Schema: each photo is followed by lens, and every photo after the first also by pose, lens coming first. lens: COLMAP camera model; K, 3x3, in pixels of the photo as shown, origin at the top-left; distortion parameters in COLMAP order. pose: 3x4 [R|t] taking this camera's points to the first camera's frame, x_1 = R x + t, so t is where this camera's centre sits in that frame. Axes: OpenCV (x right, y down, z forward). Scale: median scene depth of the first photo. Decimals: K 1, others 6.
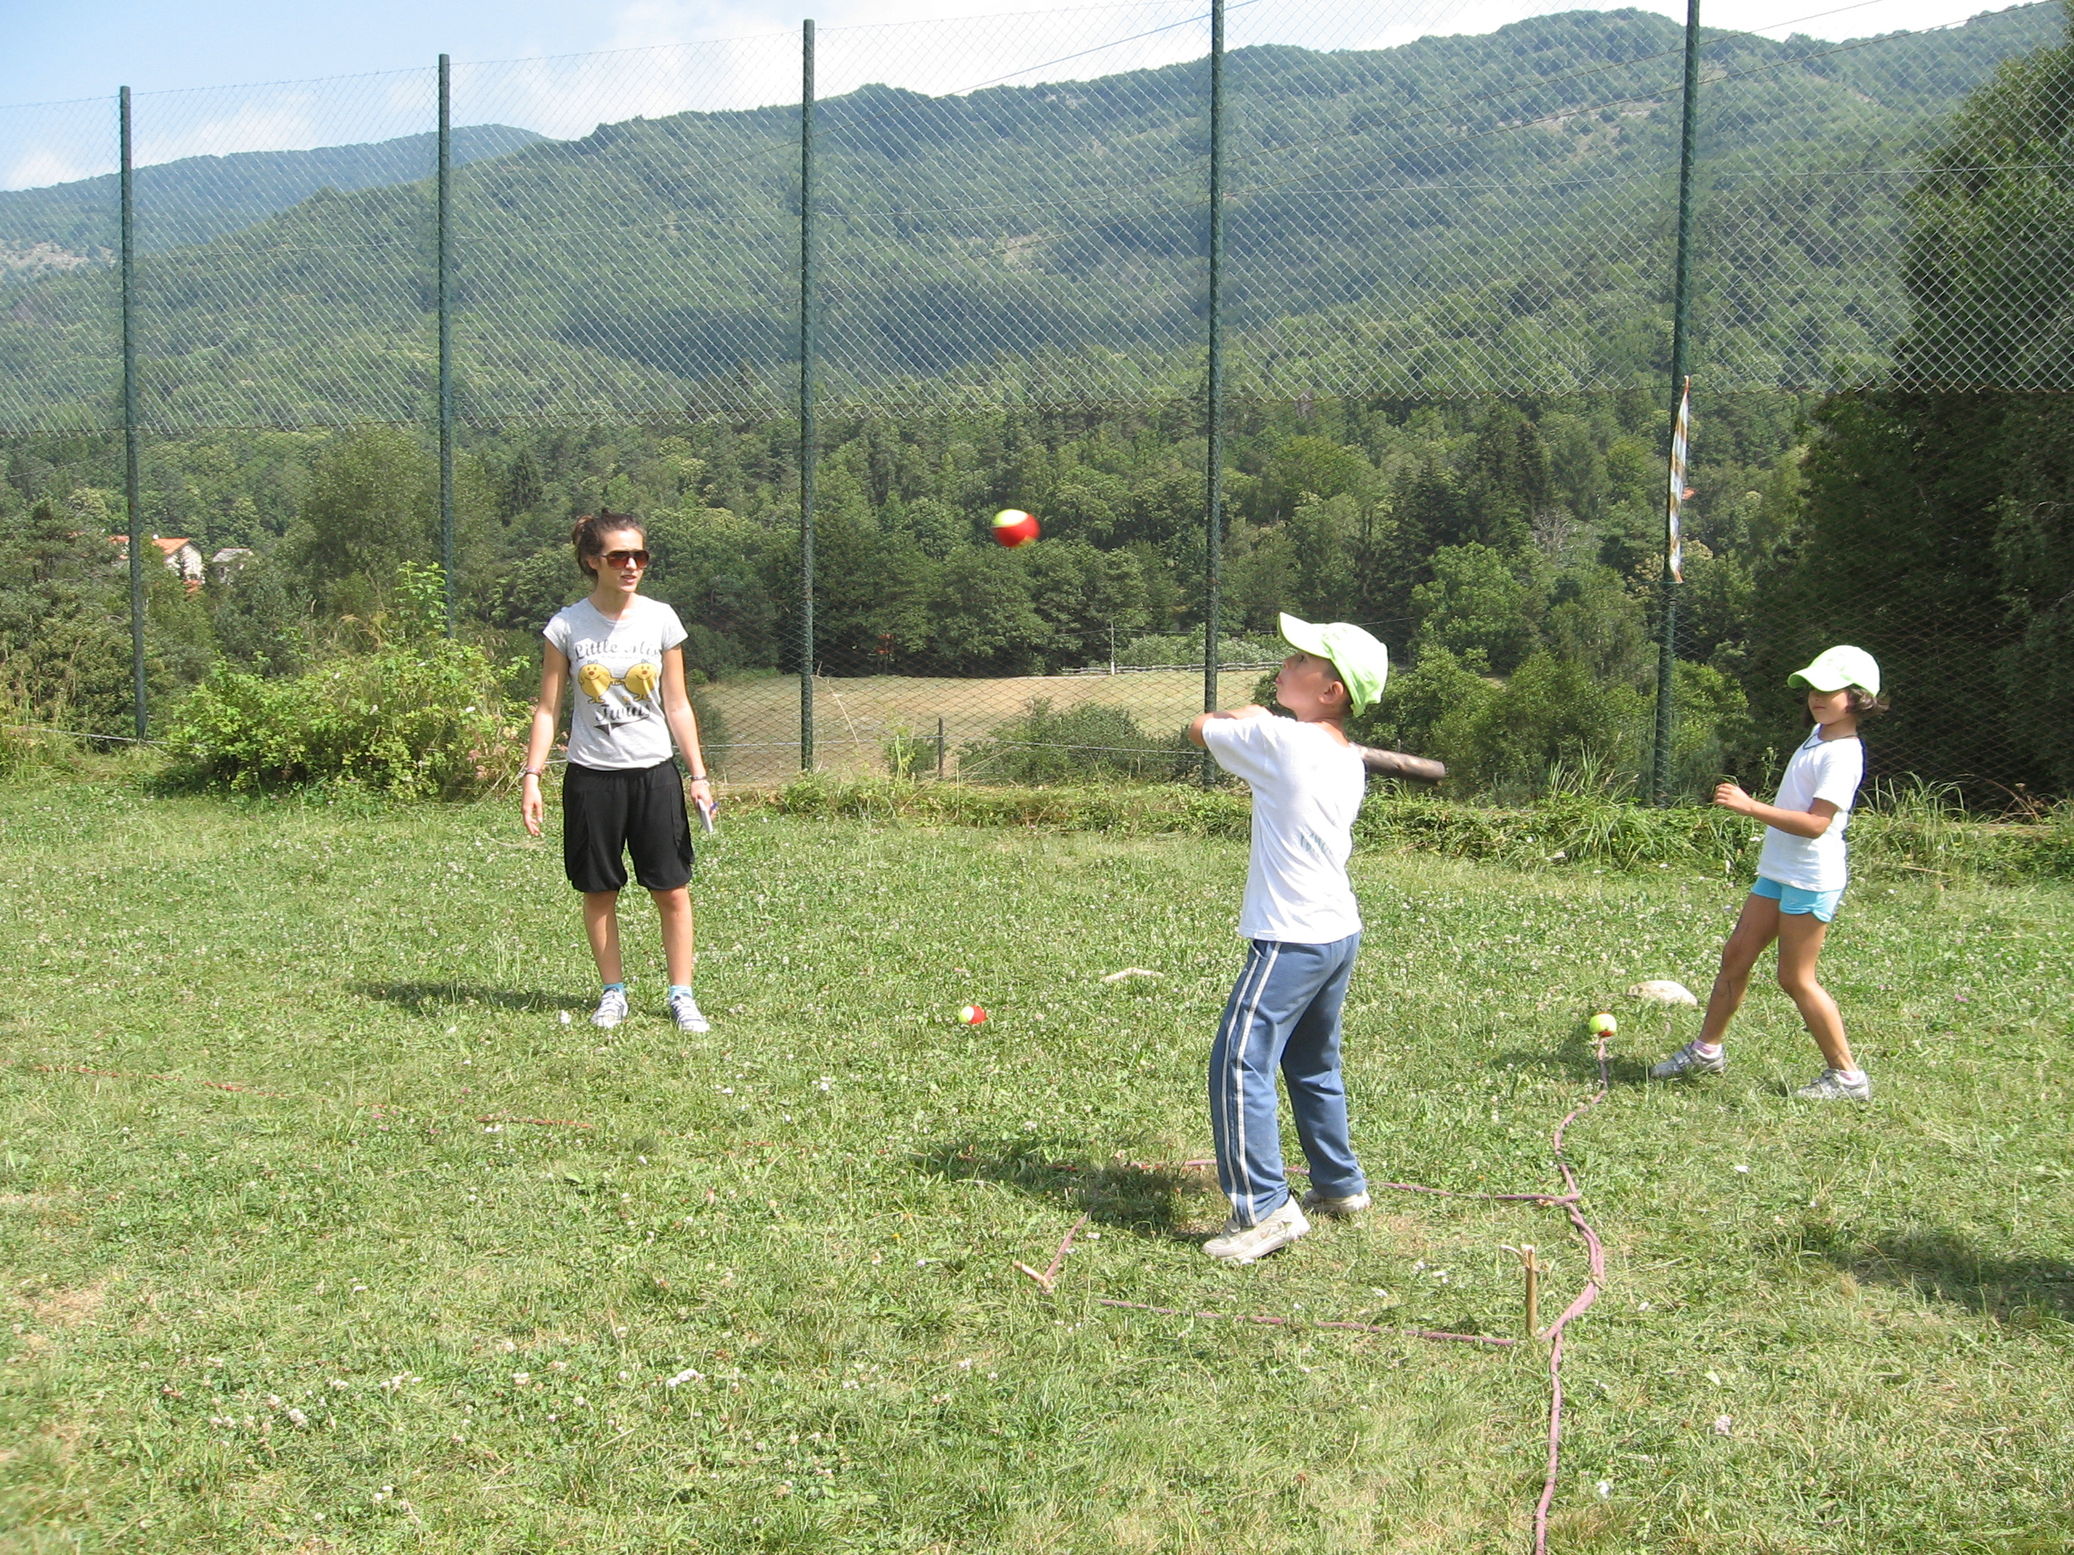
lens RADIAL K [[2157.0, 0, 1039.5], [0, 2157.0, 779.6], [0, 0, 1]] dist [-0.135327, 0.069028]
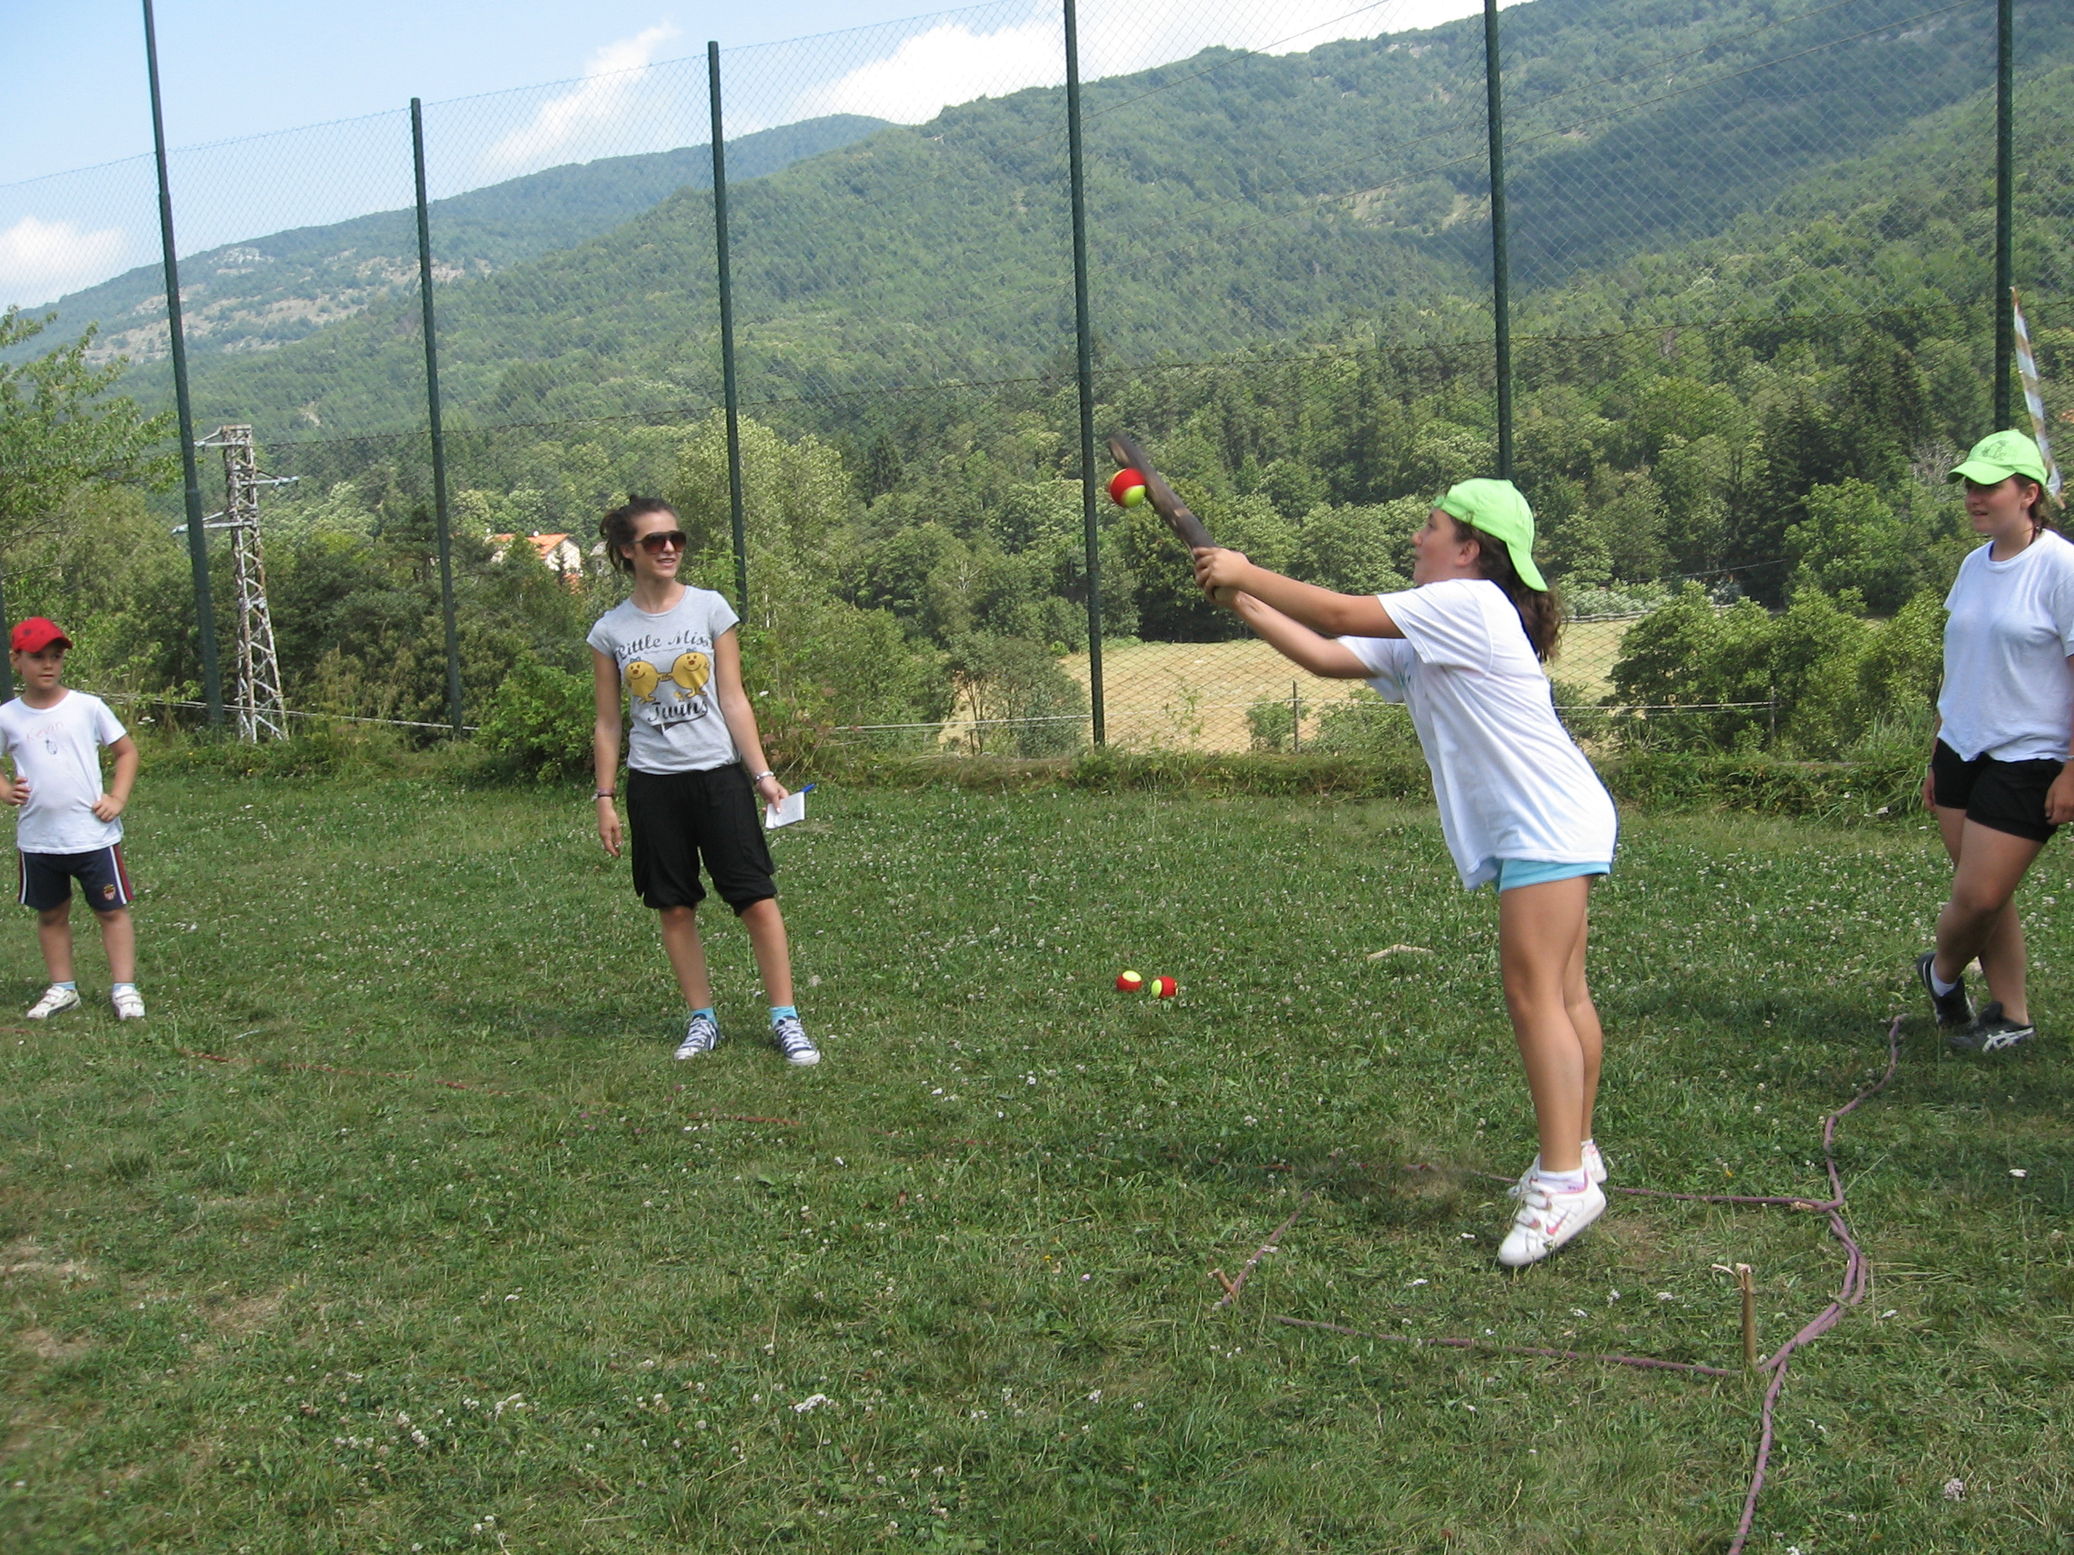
lens RADIAL K [[2154.8, 0, 1037.0], [0, 2154.8, 777.5], [0, 0, 1]] dist [-0.131819, 0.061144]
pose [[0.984805, -0.029540, -0.171133, 0.032623], [0.032146, 0.999405, 0.012474, -0.002005], [0.170663, -0.017785, 0.985169, 0.027710]]
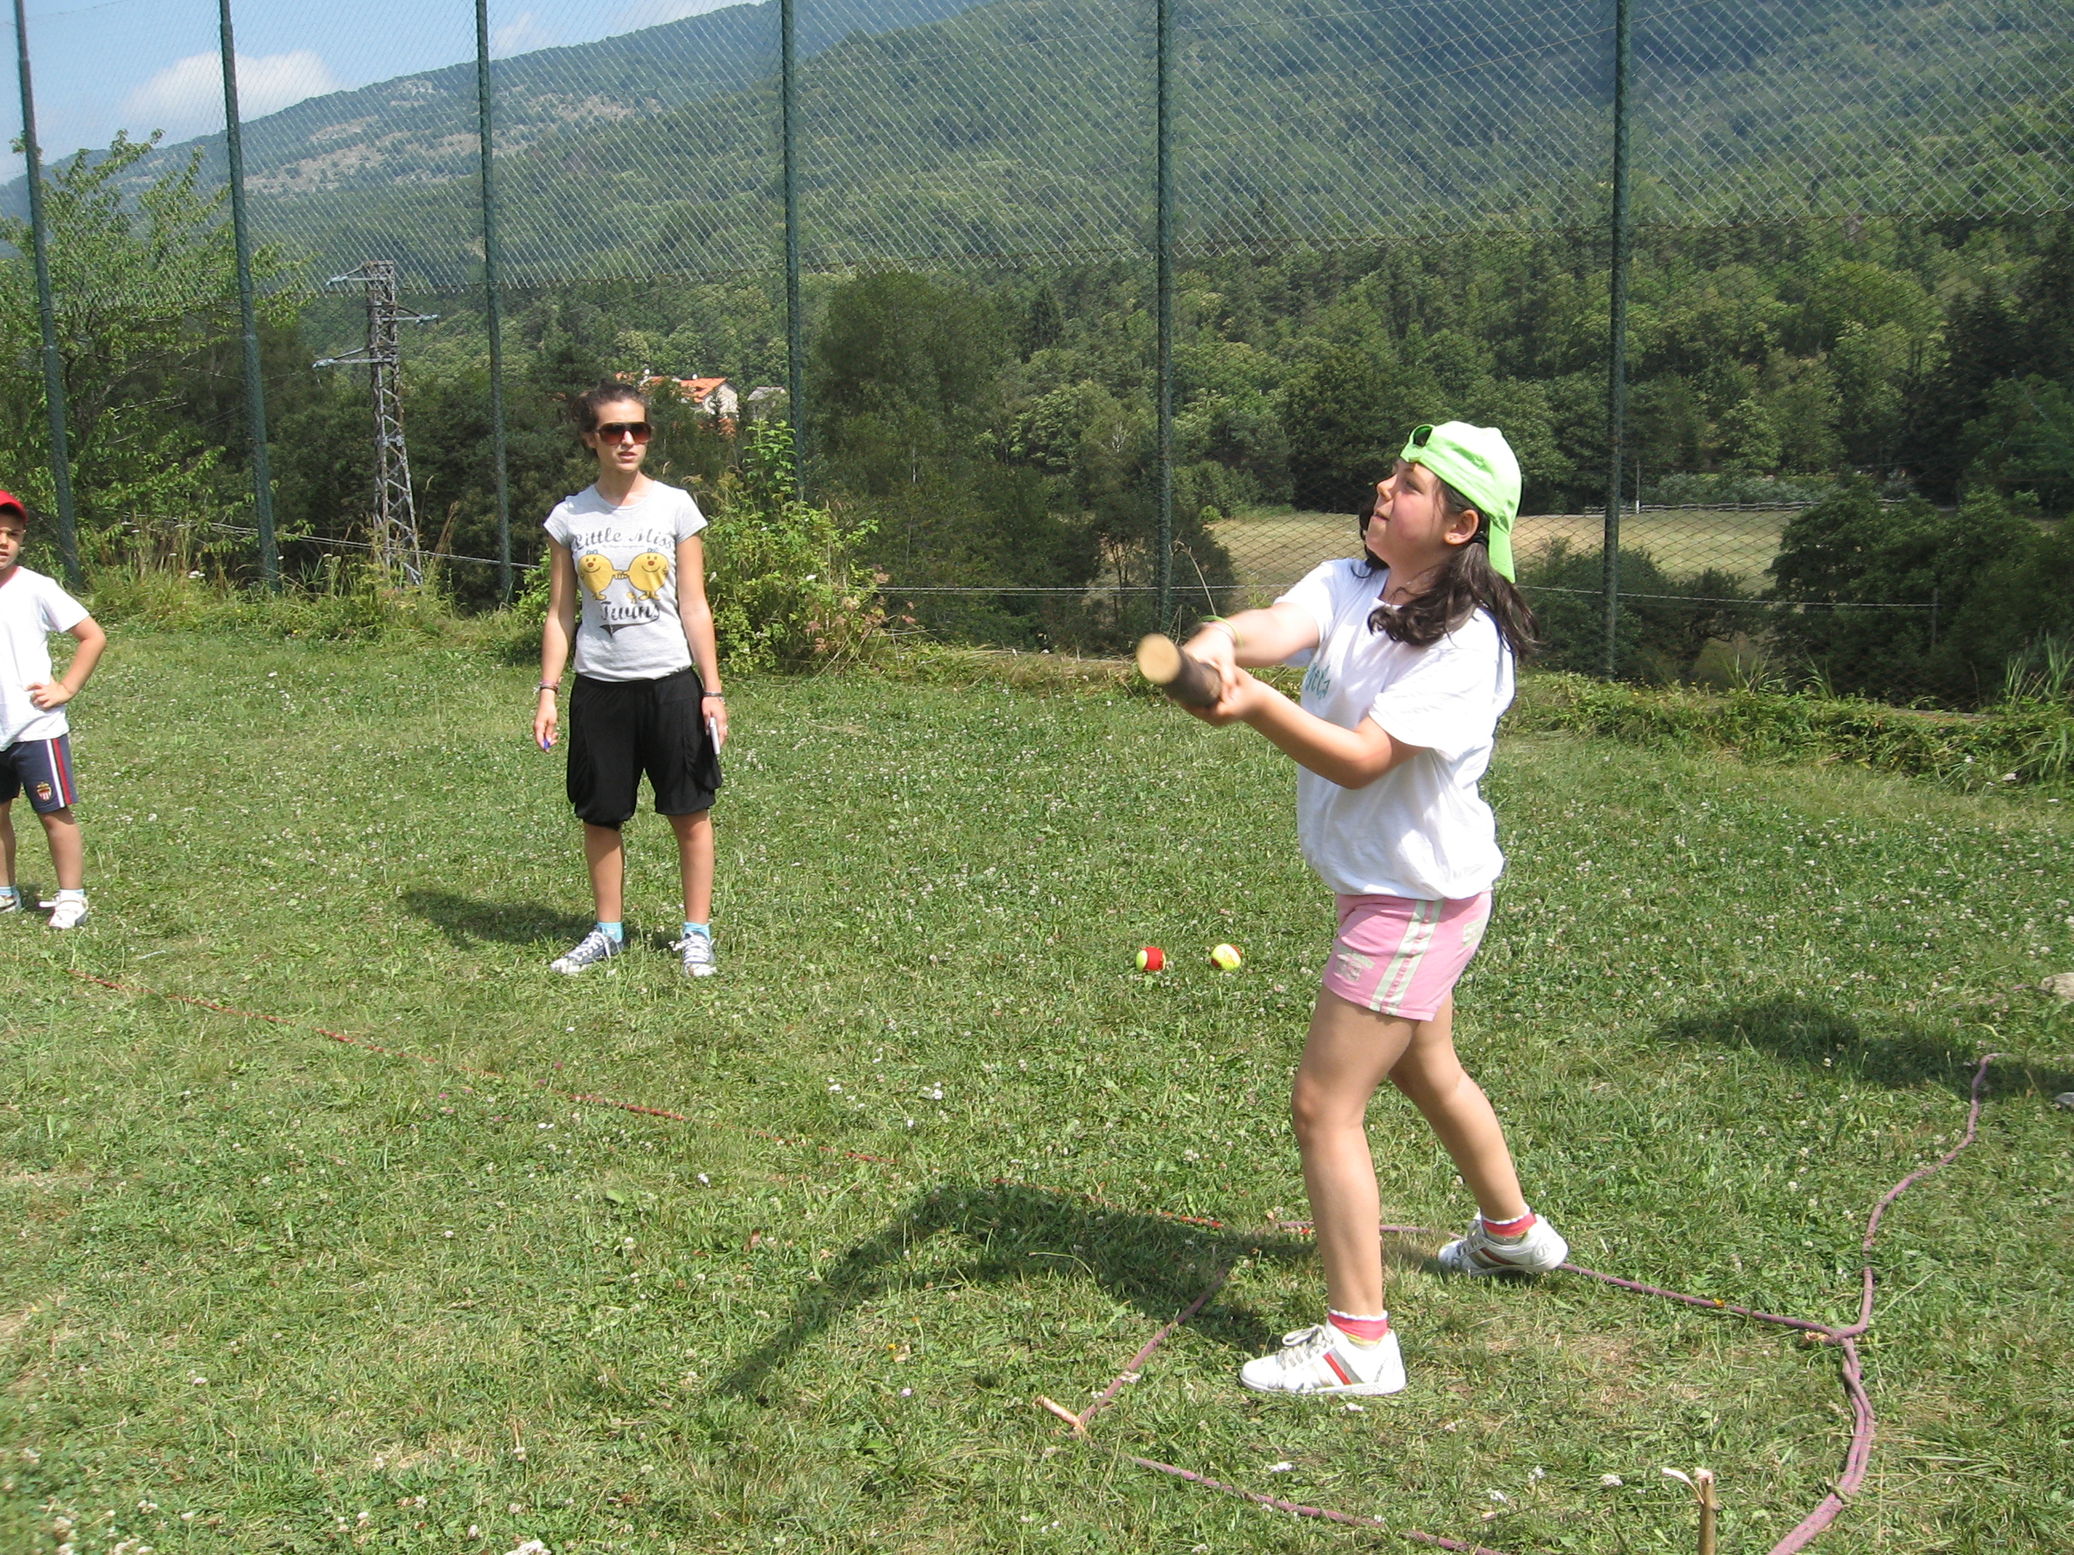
lens RADIAL K [[2154.8, 0, 1037.0], [0, 2154.8, 777.5], [0, 0, 1]] dist [-0.131819, 0.061144]
pose [[0.970924, 0.028998, -0.237626, 0.059672], [-0.011028, 0.997000, 0.076609, -0.019191], [0.239135, -0.071761, 0.968331, 0.103332]]
